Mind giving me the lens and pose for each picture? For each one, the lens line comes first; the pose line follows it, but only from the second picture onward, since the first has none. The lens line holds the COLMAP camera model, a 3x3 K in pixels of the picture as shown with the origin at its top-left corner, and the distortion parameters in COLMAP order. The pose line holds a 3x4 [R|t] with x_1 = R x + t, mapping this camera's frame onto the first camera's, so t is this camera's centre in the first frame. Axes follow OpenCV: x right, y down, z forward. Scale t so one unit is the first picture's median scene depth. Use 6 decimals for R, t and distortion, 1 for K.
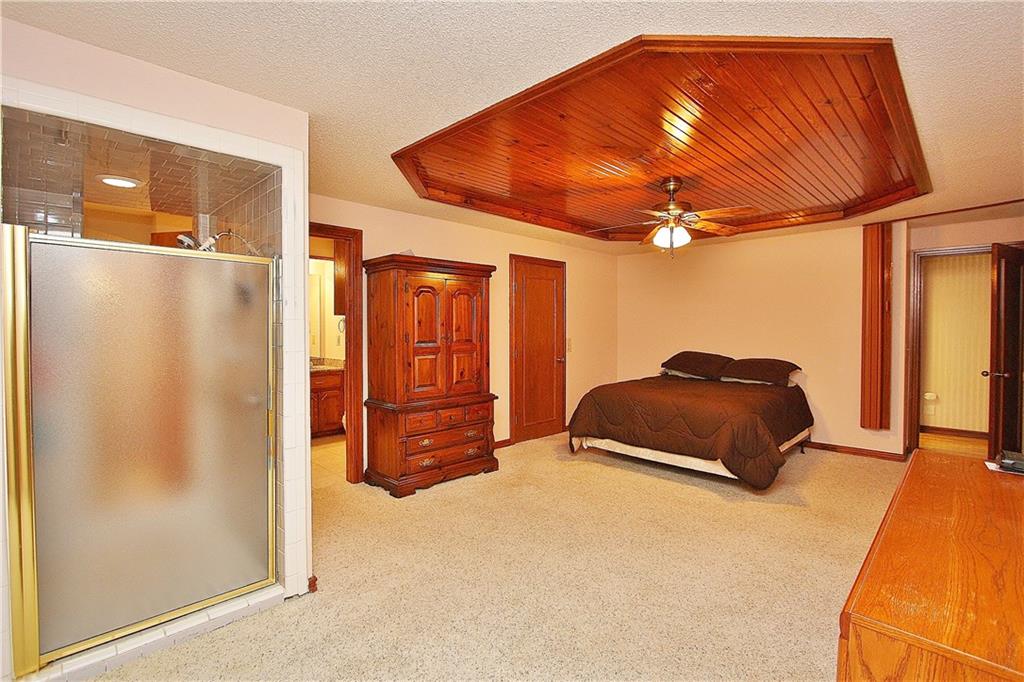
lens RADIAL K [[477.1, 0, 512.2], [0, 477.1, 337.0], [0, 0, 1]] dist [-0.018160, 0.000221]
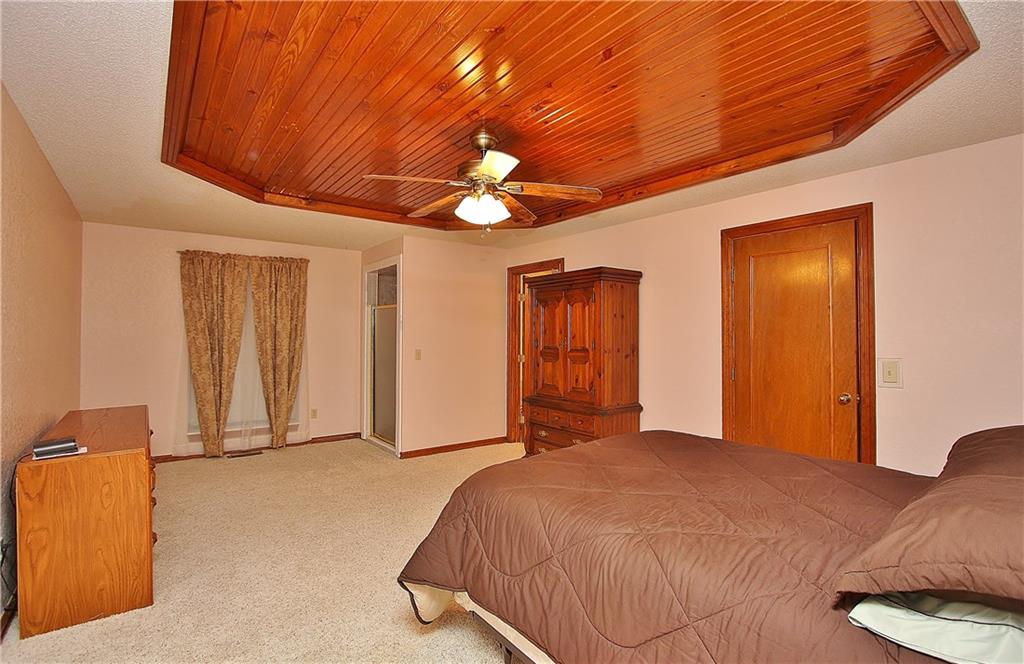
lens RADIAL K [[480.4, 0, 512.0], [0, 480.4, 332.0], [0, 0, 1]] dist [-0.031596, 0.000074]
pose [[-0.148501, -0.003931, -0.988904, 0.941492], [-0.016306, 0.999866, -0.001526, -0.023995], [0.988778, 0.015899, -0.148545, 1.034656]]
